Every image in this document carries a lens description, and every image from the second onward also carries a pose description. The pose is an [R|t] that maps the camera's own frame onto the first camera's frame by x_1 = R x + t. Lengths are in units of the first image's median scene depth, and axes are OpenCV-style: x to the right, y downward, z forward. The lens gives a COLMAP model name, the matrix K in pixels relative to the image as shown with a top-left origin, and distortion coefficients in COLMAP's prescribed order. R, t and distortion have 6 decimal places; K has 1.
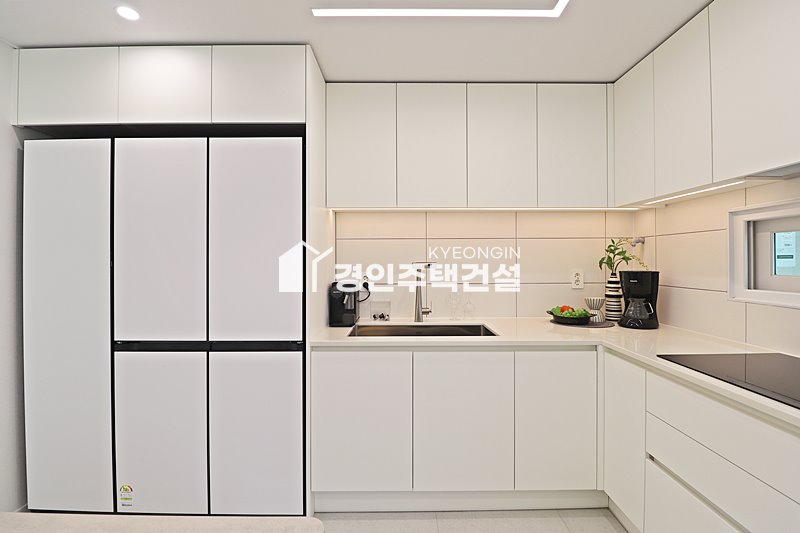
lens RADIAL K [[376.2, 0, 400.2], [0, 376.2, 260.4], [0, 0, 1]] dist [0.002425, -0.010449]
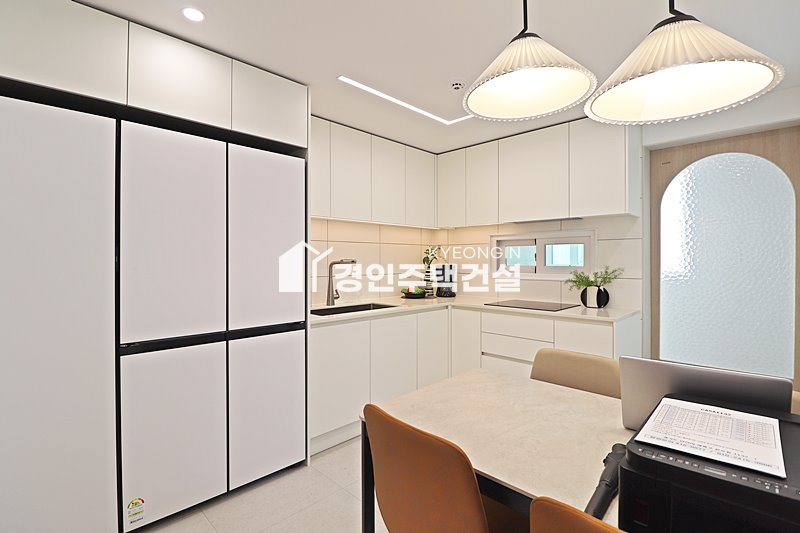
lens RADIAL K [[376.2, 0, 400.2], [0, 376.2, 260.4], [0, 0, 1]] dist [0.002425, -0.010449]
pose [[0.704273, 0.002093, 0.709927, -0.921965], [-0.001898, 0.999998, -0.001066, 0.011899], [-0.709927, -0.000597, 0.704275, -0.112328]]
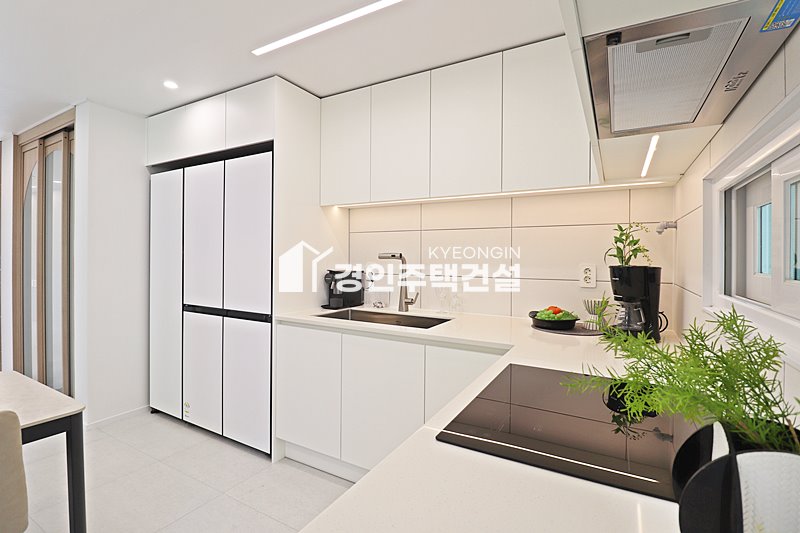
lens RADIAL K [[382.7, 0, 399.7], [0, 382.7, 257.7], [0, 0, 1]] dist [0.002059, 0.000197]
pose [[0.862280, 0.010678, -0.506319, 0.743182], [-0.009003, 0.999943, 0.005756, 0.013326], [0.506351, -0.000405, 0.862327, 0.120166]]
